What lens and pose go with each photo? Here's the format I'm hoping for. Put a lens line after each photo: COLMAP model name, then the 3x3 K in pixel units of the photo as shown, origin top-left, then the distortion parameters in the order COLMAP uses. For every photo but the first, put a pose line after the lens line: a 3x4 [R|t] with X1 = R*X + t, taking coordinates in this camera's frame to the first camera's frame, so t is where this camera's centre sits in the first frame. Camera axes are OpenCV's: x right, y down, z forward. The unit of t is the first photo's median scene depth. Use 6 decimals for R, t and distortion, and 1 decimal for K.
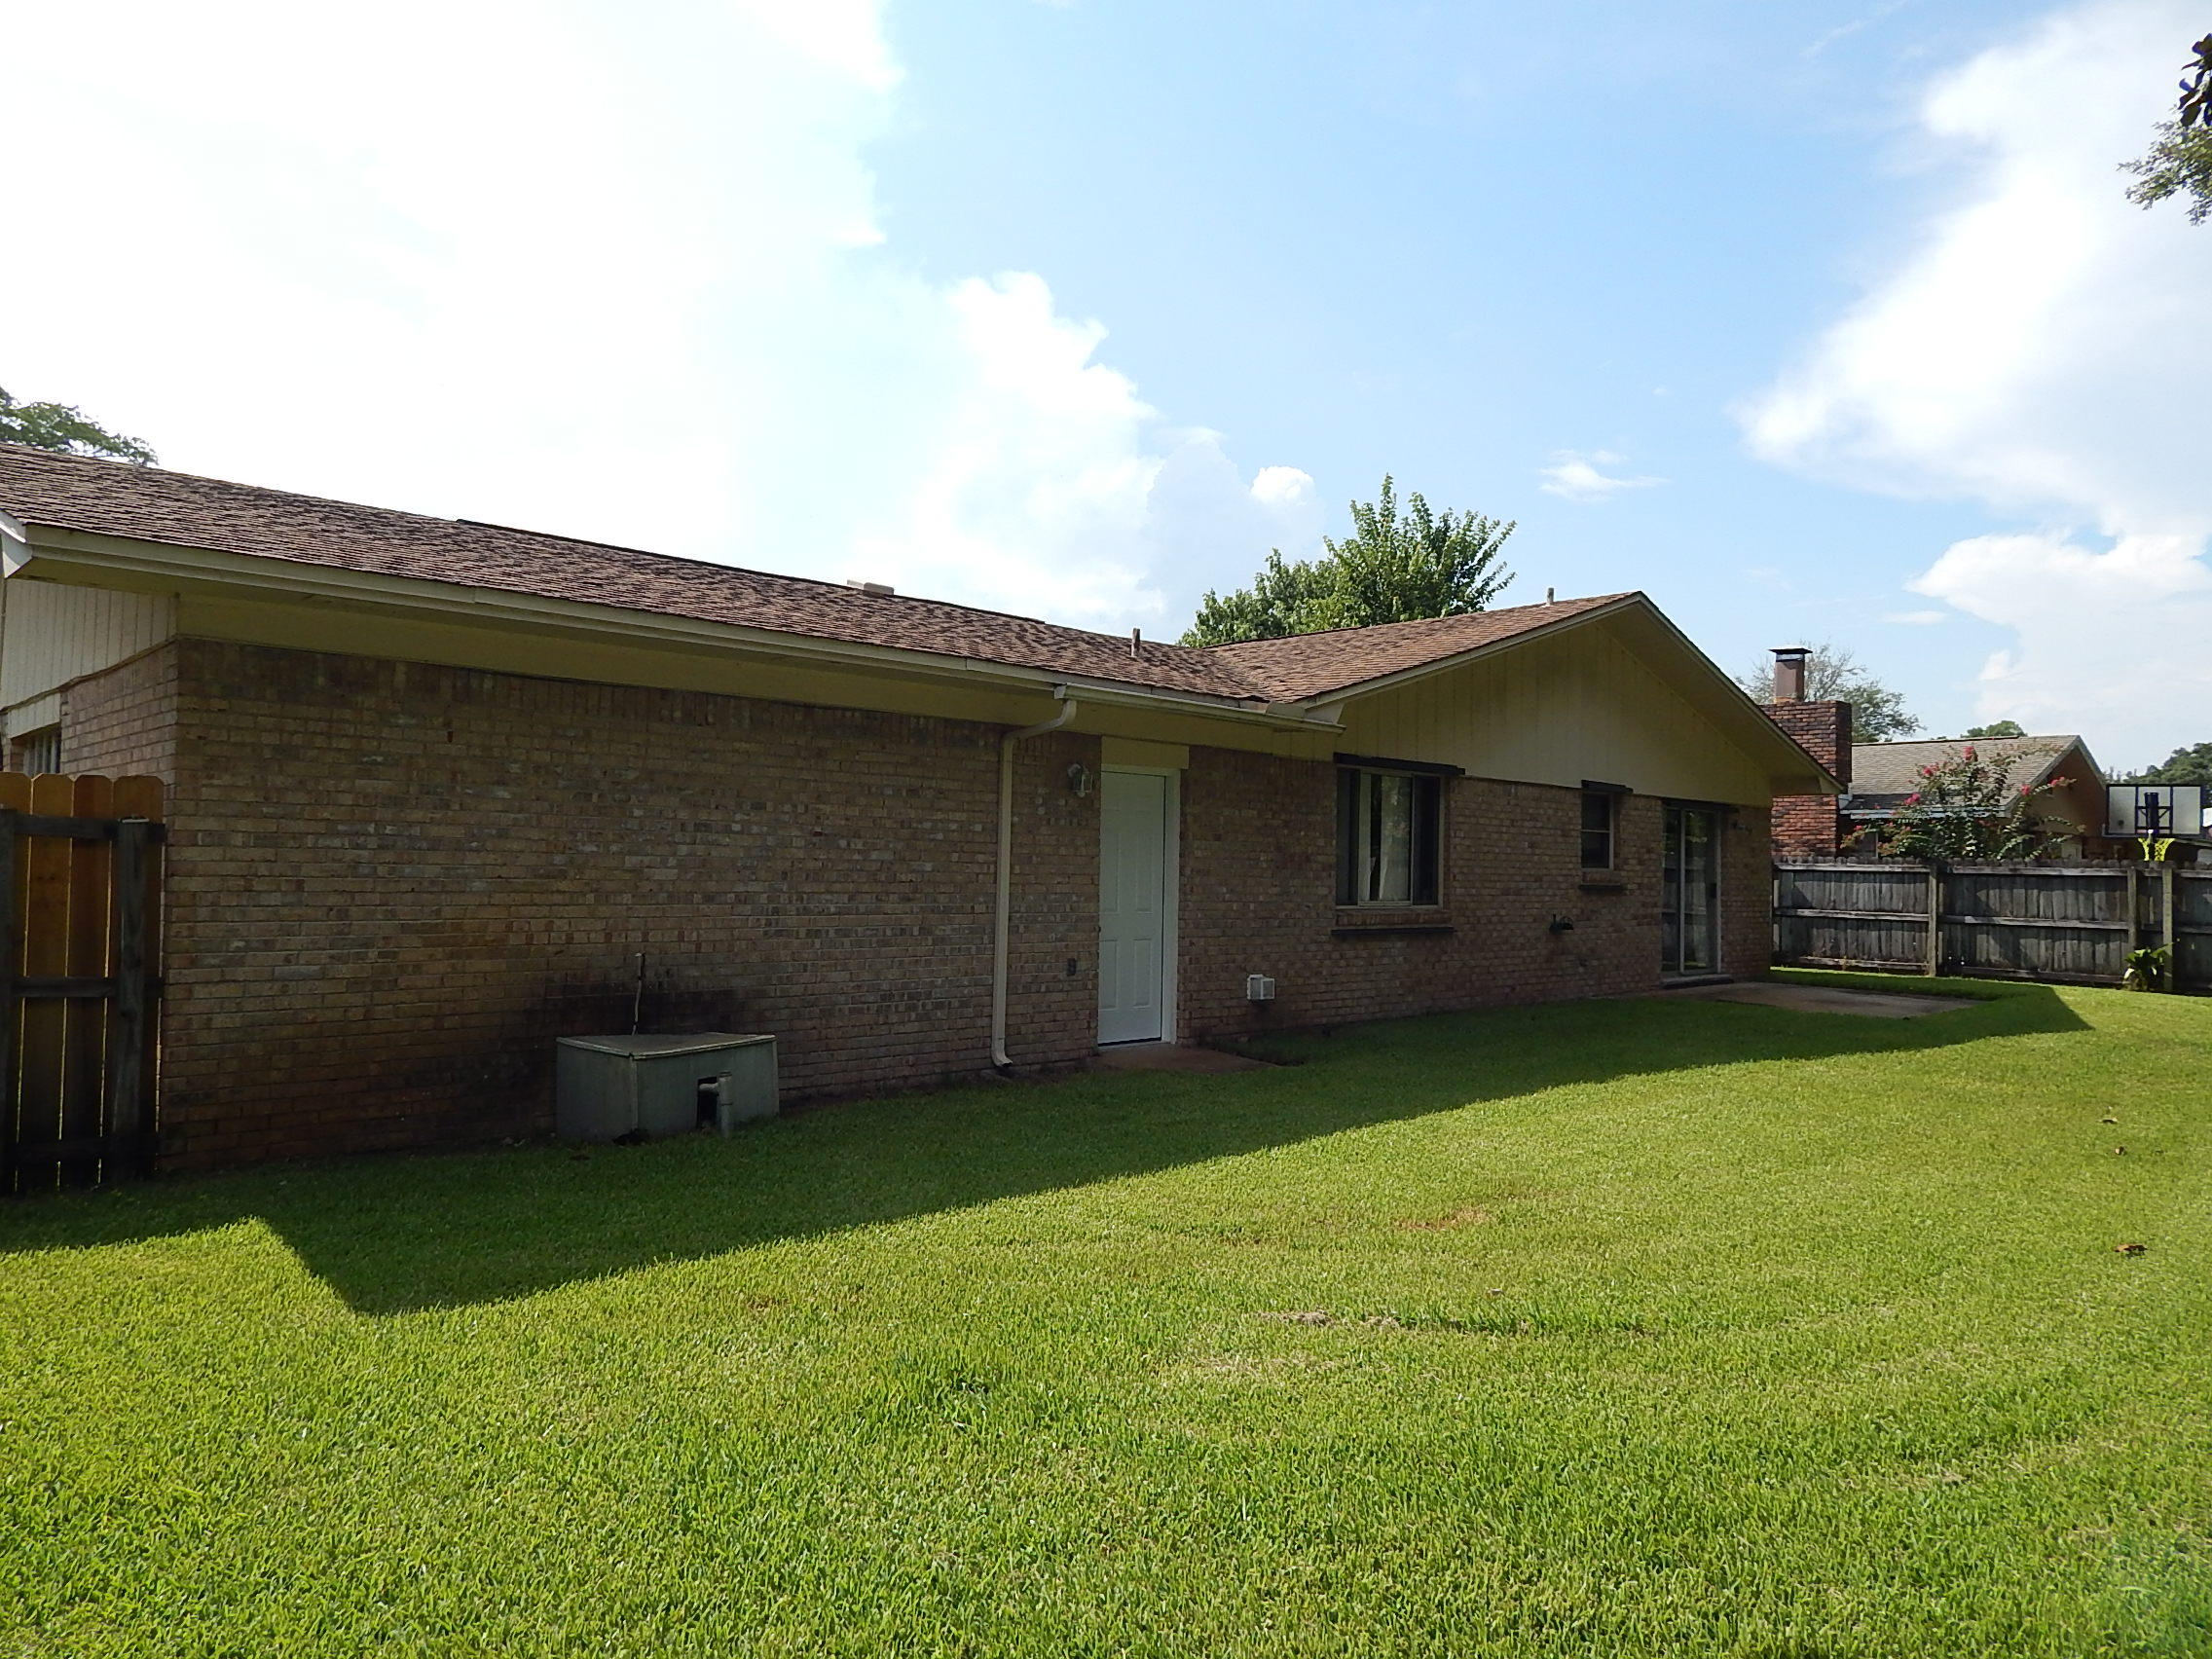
lens RADIAL K [[1458.1, 0, 1106.1], [0, 1458.1, 830.8], [0, 0, 1]] dist [0.003134, -0.001798]
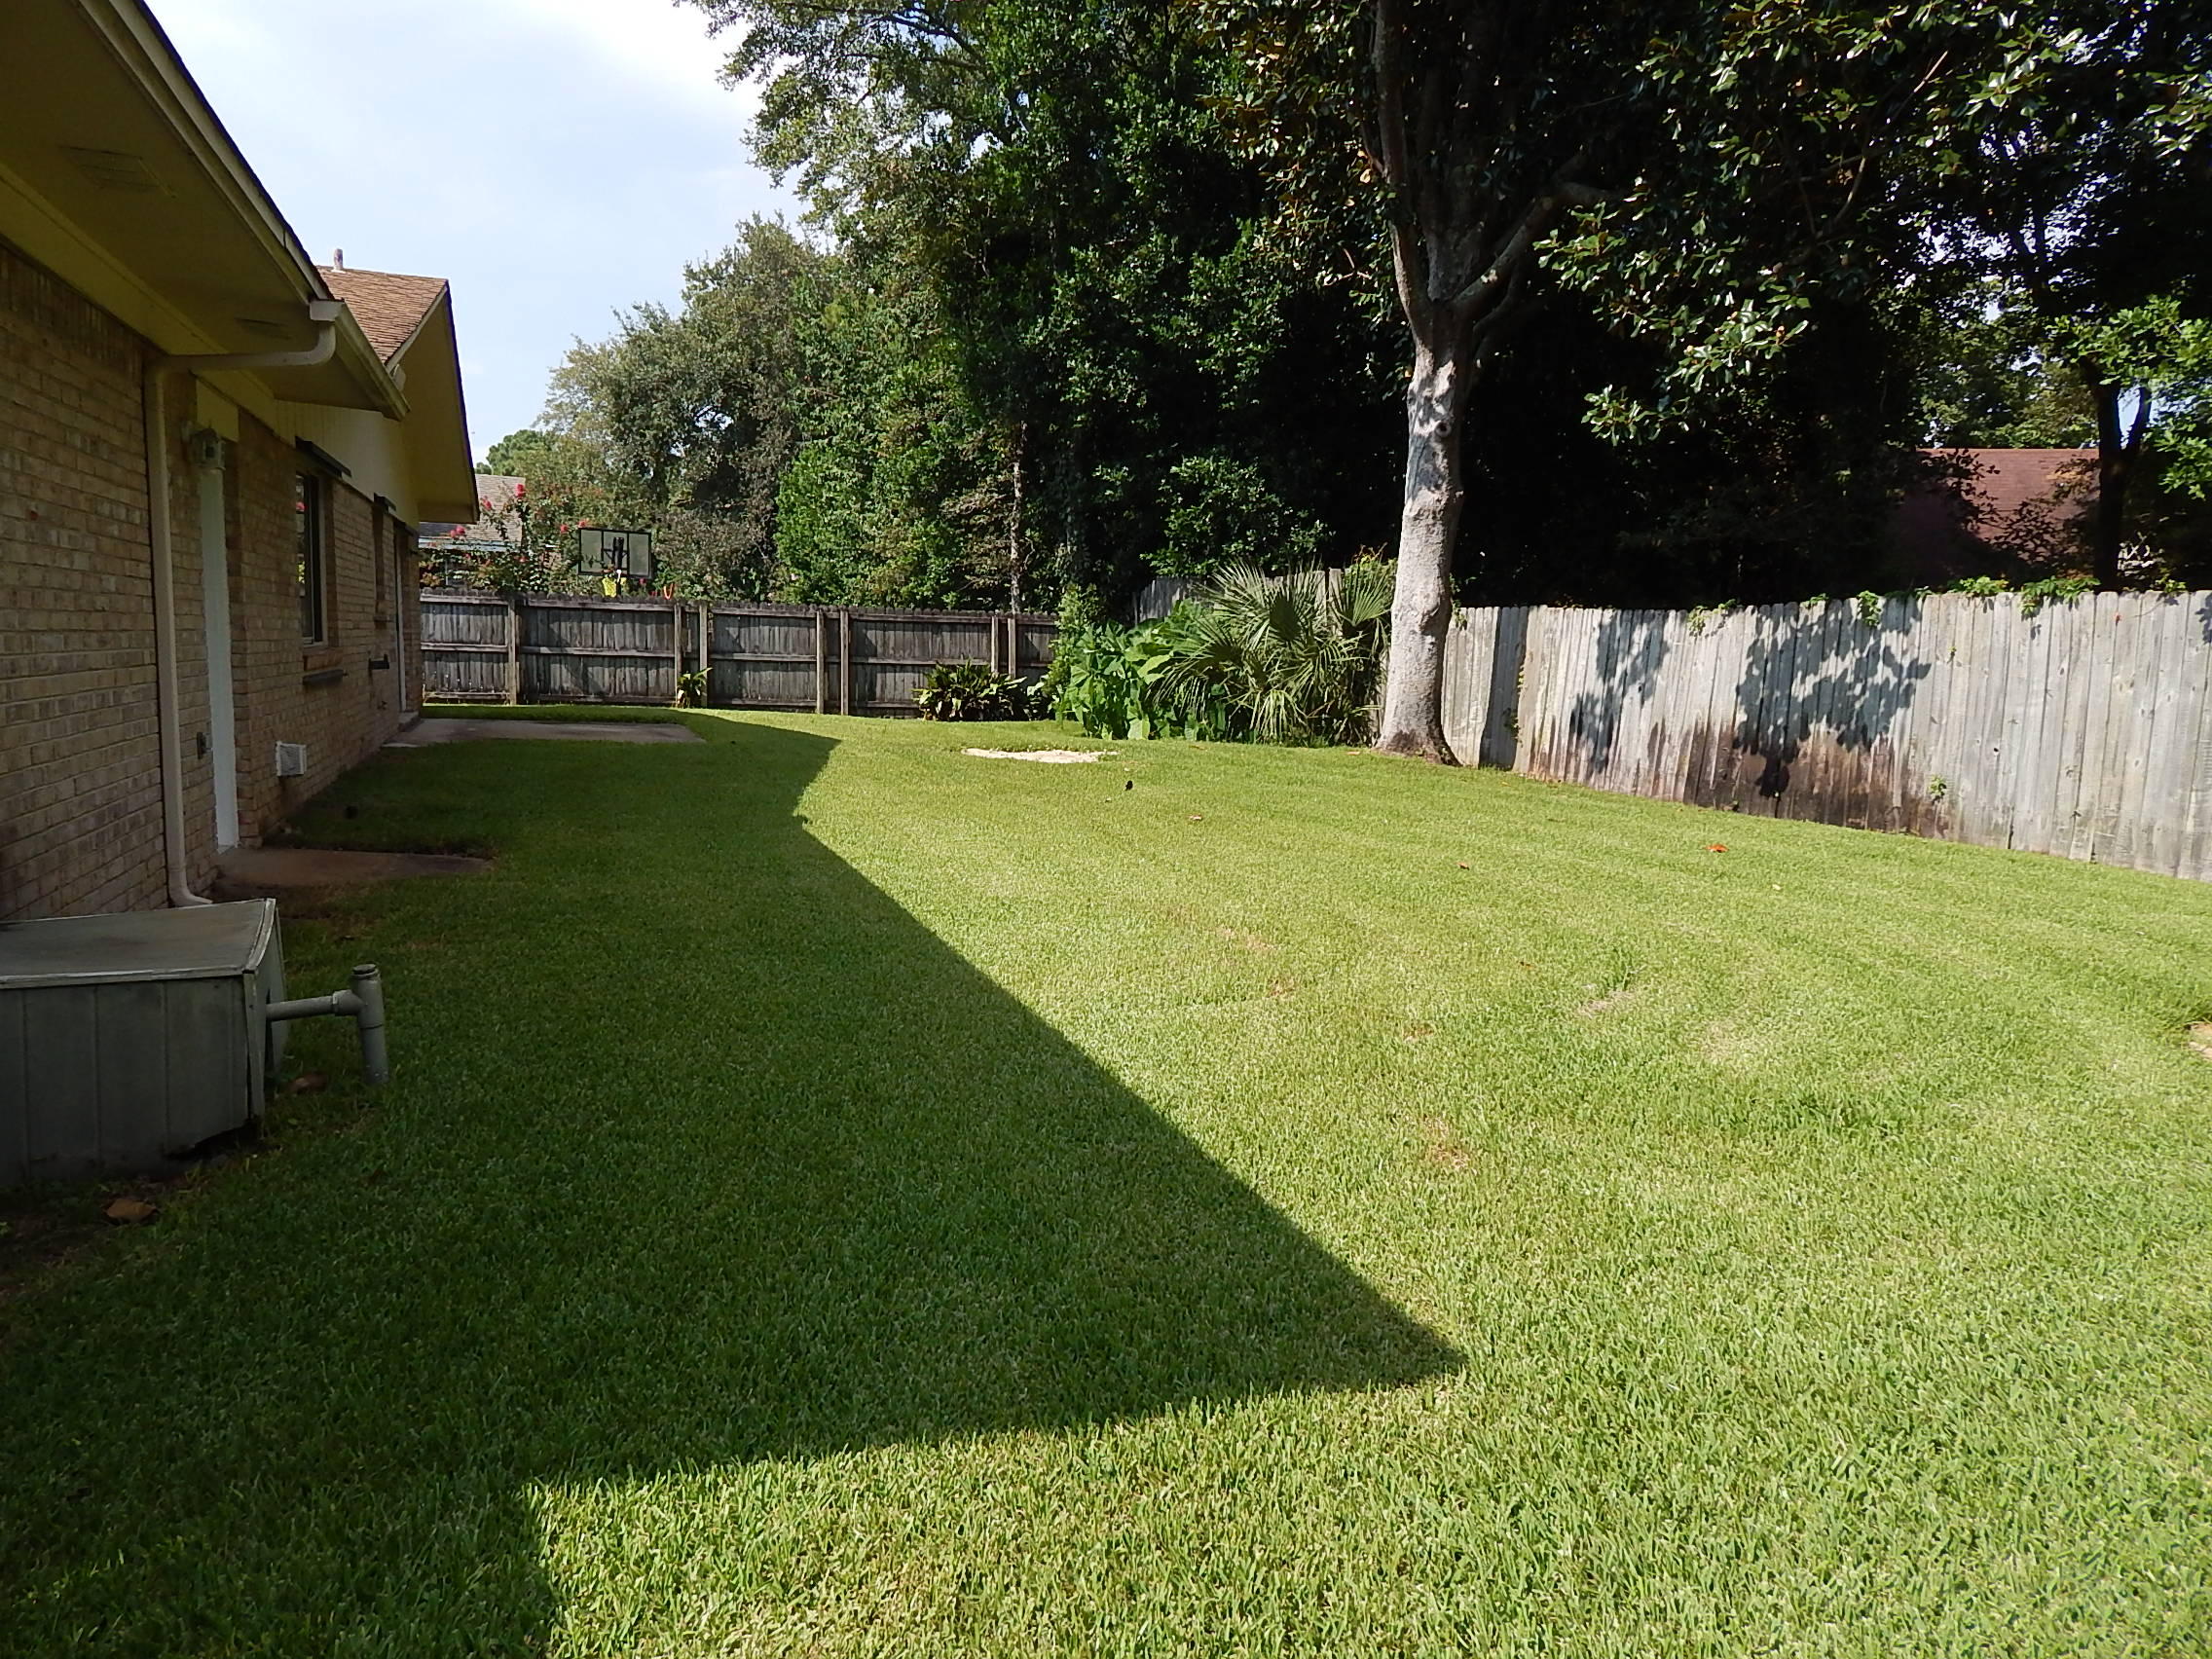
lens RADIAL K [[1458.1, 0, 1106.1], [0, 1458.1, 826.4], [0, 0, 1]] dist [0.003134, -0.001798]
pose [[0.398238, -0.122075, 0.909123, -0.238785], [-0.047722, 0.987005, 0.153437, 0.004790], [-0.916040, -0.104489, 0.387238, 0.198137]]
